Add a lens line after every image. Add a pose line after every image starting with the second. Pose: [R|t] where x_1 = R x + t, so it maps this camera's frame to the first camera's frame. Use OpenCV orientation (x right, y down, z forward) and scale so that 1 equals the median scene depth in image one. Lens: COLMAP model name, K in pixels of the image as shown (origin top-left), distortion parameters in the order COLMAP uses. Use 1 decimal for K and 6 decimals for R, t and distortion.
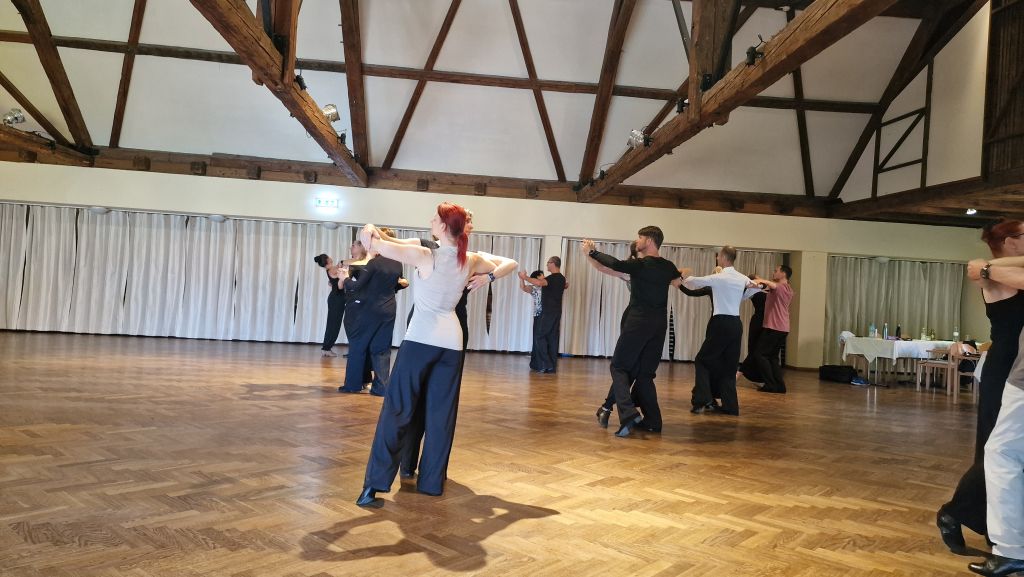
lens RADIAL K [[678.7, 0, 518.9], [0, 678.7, 282.4], [0, 0, 1]] dist [0.082049, -0.065530]
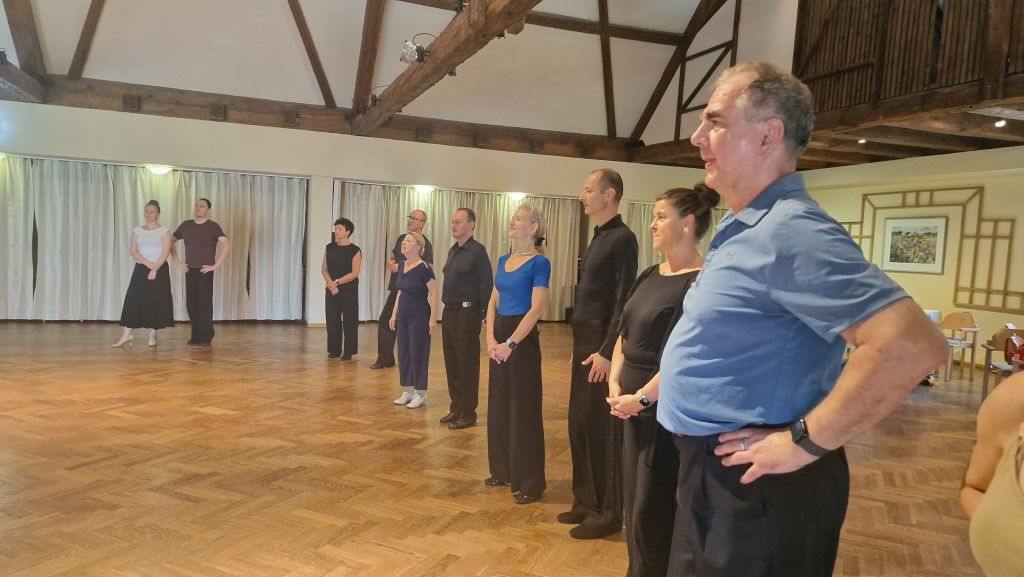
lens RADIAL K [[678.7, 0, 507.4], [0, 678.7, 291.0], [0, 0, 1]] dist [0.082049, -0.065530]
pose [[0.965137, -0.030392, 0.259973, 0.055707], [0.002378, 0.994213, 0.107402, -0.023224], [-0.261733, -0.103039, 0.959624, 0.171372]]
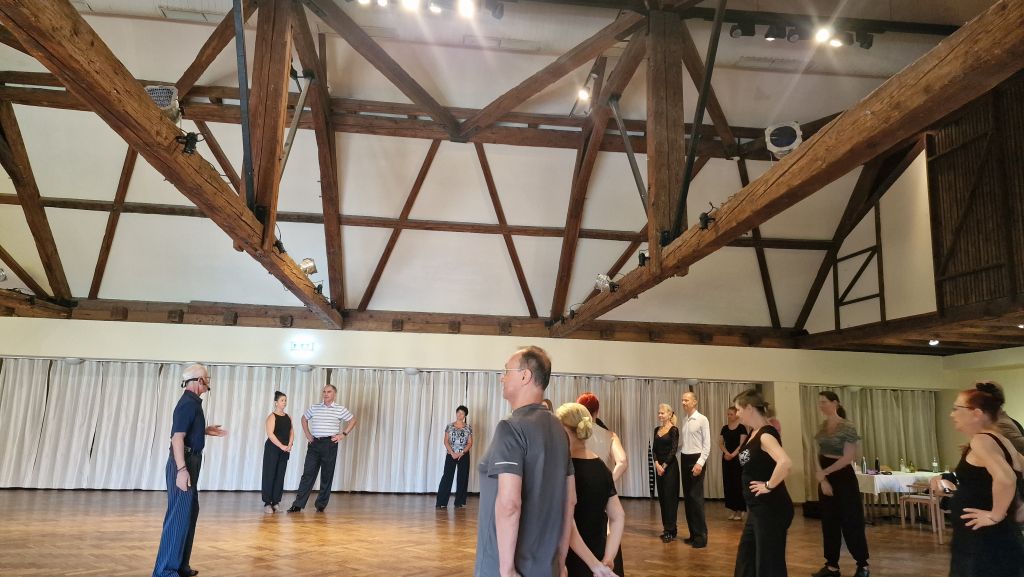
lens RADIAL K [[678.7, 0, 505.1], [0, 678.7, 293.6], [0, 0, 1]] dist [0.082049, -0.065530]
pose [[0.999578, -0.023319, 0.017318, 0.003494], [0.025791, 0.986797, -0.159896, -0.026282], [-0.013361, 0.160276, 0.986982, -0.013565]]
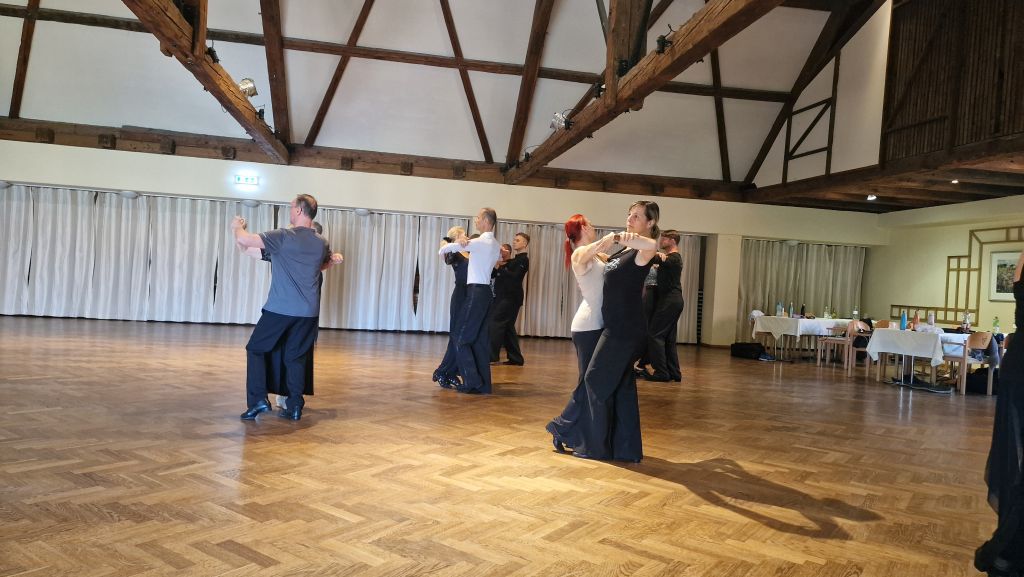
lens RADIAL K [[678.7, 0, 510.0], [0, 678.7, 288.2], [0, 0, 1]] dist [0.082049, -0.065530]
pose [[0.996415, 0.001143, 0.084591, 0.011090], [-0.004147, 0.999366, 0.035353, 0.001435], [-0.084497, -0.035577, 0.995788, -0.012050]]
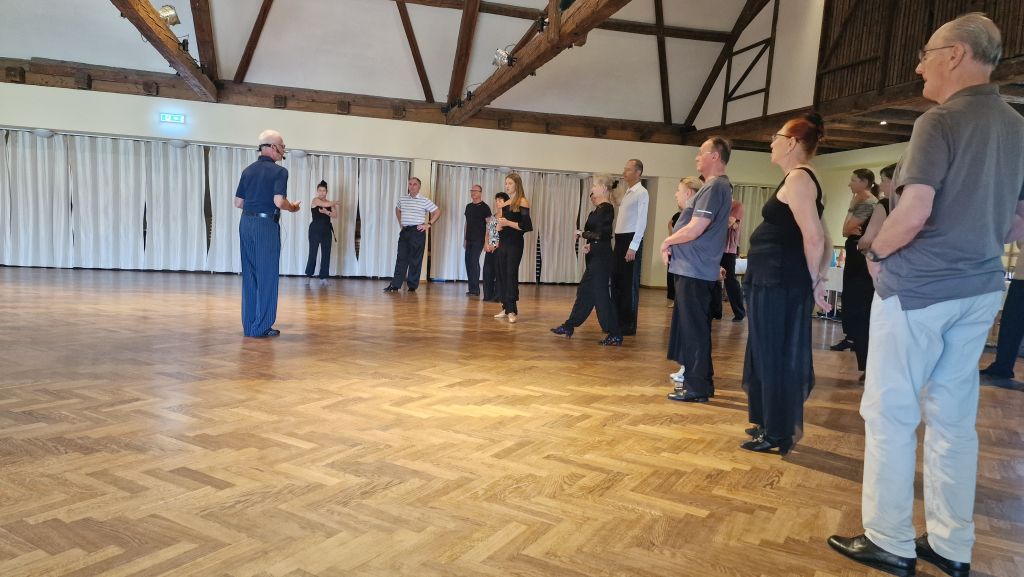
lens RADIAL K [[678.7, 0, 505.7], [0, 678.7, 300.5], [0, 0, 1]] dist [0.082049, -0.065530]
pose [[0.986931, -0.022109, 0.159616, 0.009181], [0.001423, 0.991700, 0.128566, 0.008766], [-0.161134, -0.126659, 0.978771, -0.016929]]
